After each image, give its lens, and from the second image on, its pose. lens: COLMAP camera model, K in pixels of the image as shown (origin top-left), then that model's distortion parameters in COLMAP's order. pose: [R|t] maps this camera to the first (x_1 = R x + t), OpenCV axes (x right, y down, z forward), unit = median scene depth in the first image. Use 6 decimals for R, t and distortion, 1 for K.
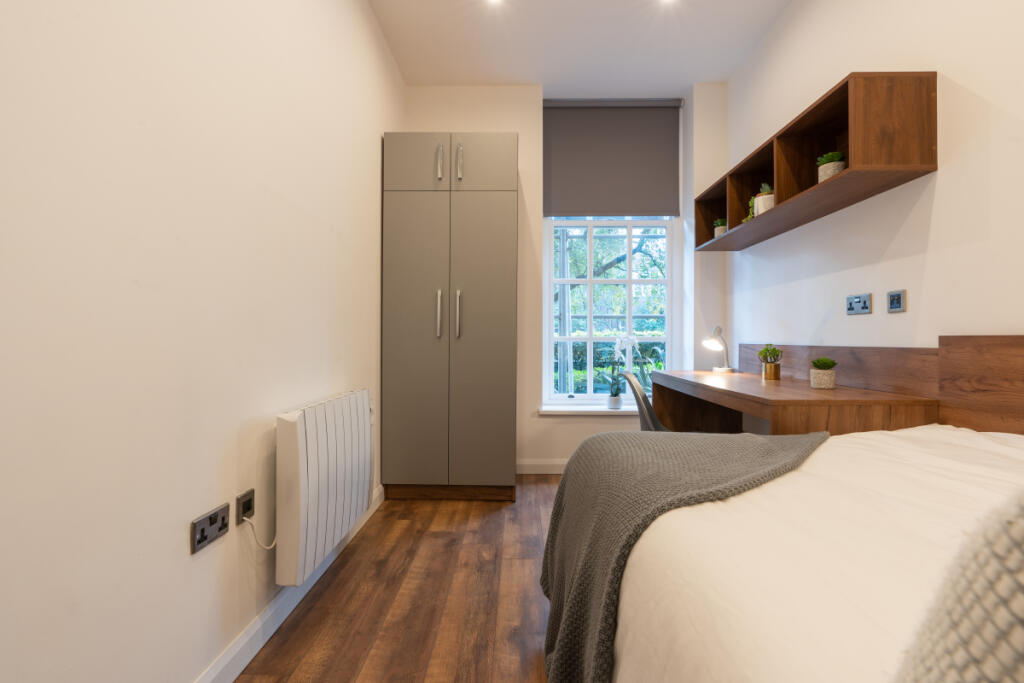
lens RADIAL K [[484.7, 0, 511.2], [0, 484.7, 335.6], [0, 0, 1]] dist [0.001512, 0.019722]
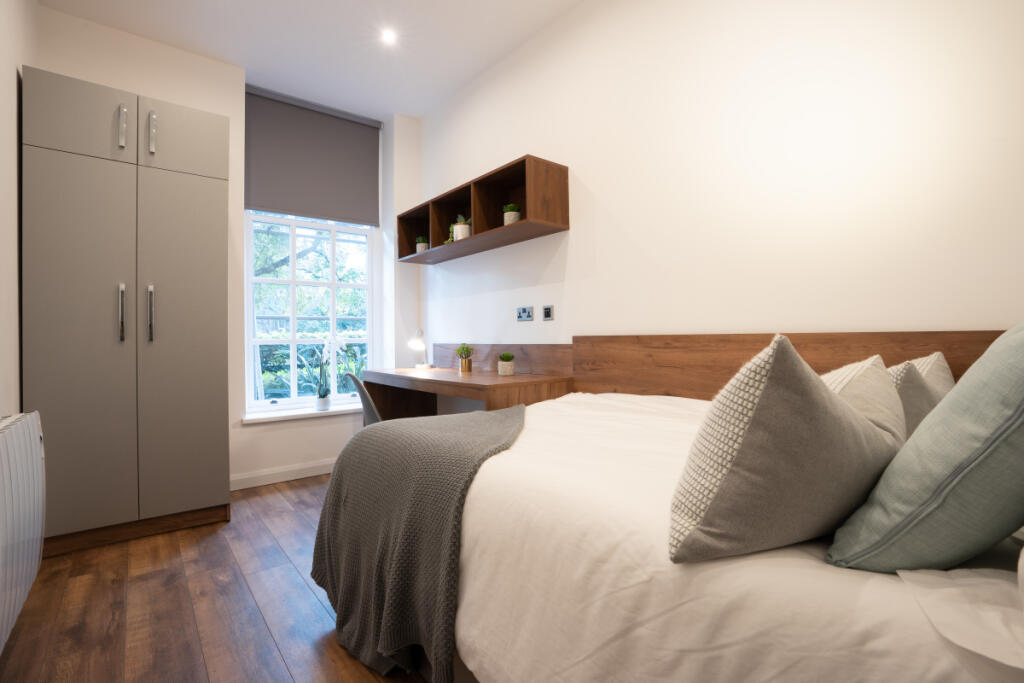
lens RADIAL K [[484.7, 0, 511.2], [0, 484.7, 335.6], [0, 0, 1]] dist [0.001512, 0.019722]
pose [[0.780410, -0.006686, 0.625233, -0.166749], [0.008280, 0.999966, 0.000359, -0.002401], [-0.625214, 0.004897, 0.780438, -0.055478]]
